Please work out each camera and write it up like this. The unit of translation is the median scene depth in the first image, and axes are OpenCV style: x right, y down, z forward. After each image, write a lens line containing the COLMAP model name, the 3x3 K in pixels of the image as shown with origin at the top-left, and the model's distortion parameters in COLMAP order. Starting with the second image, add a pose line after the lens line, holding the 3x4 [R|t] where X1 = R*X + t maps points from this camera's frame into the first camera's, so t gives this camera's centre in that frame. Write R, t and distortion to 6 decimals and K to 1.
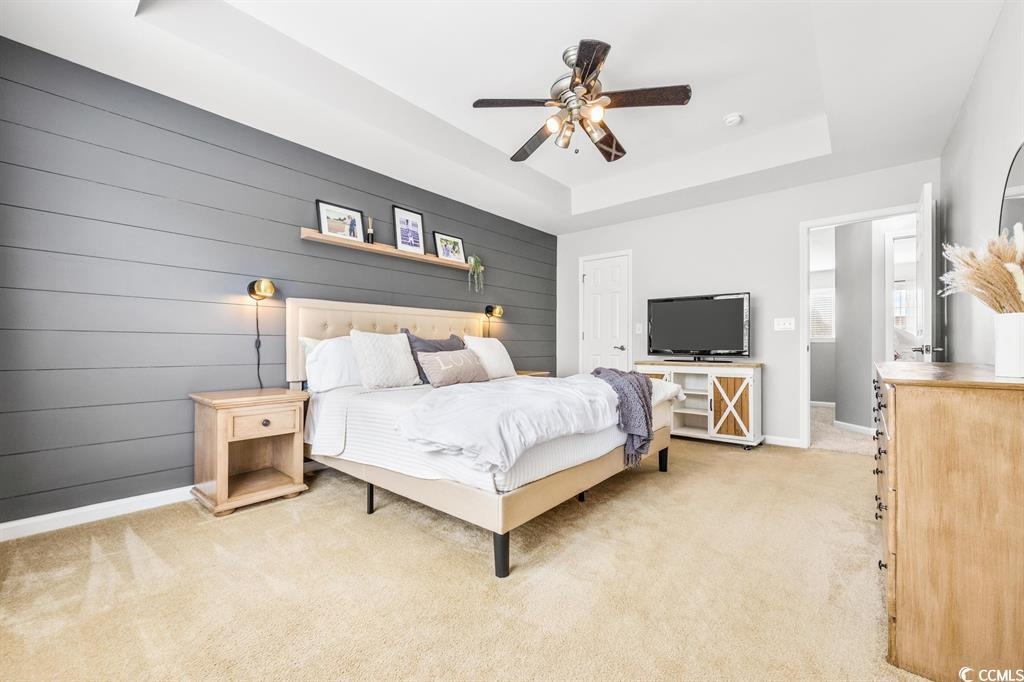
lens RADIAL K [[409.7, 0, 515.4], [0, 409.7, 347.4], [0, 0, 1]] dist [0.001109, -0.000234]
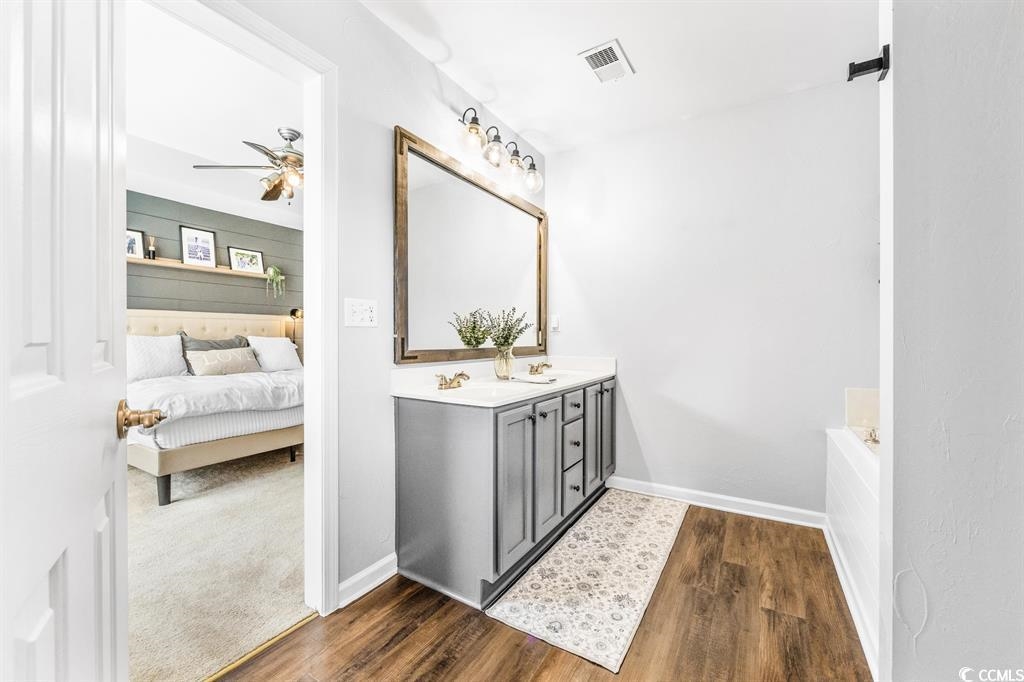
lens RADIAL K [[409.7, 0, 512.2], [0, 409.7, 339.2], [0, 0, 1]] dist [0.001109, -0.000234]
pose [[0.988270, 0.003523, 0.152676, 0.461365], [-0.004018, 0.999988, 0.002930, -0.026122], [-0.152664, -0.003509, 0.988272, -0.311165]]
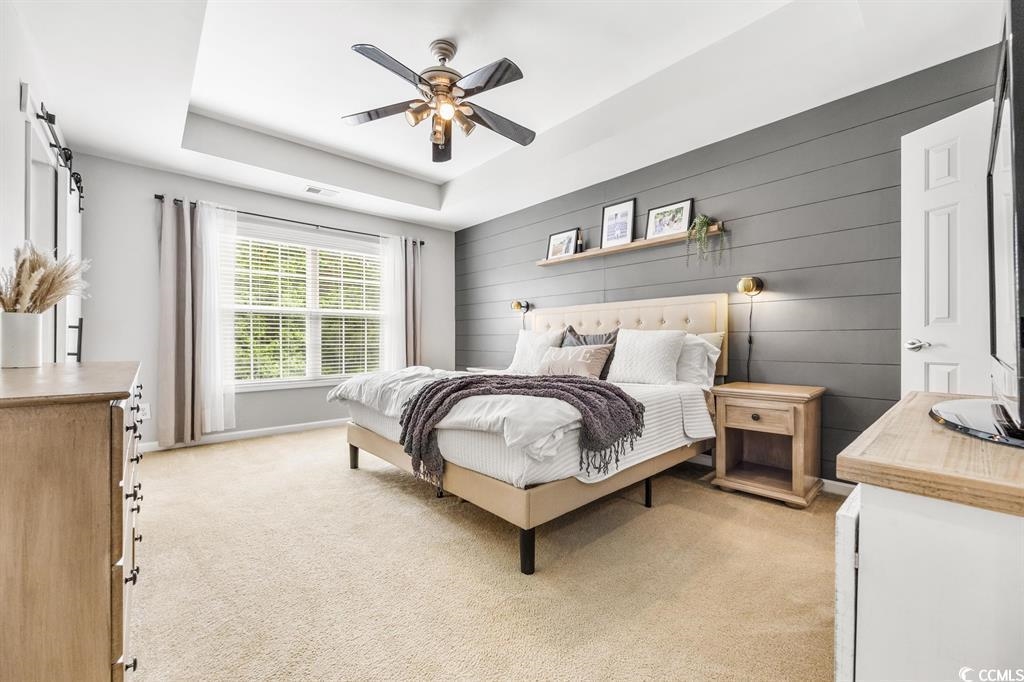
lens RADIAL K [[409.7, 0, 511.6], [0, 409.7, 339.5], [0, 0, 1]] dist [0.001109, -0.000234]
pose [[-0.130424, -0.005505, -0.991443, 0.765764], [-0.003473, 0.999981, -0.005096, 0.000642], [0.991452, 0.002778, -0.130441, 0.887339]]
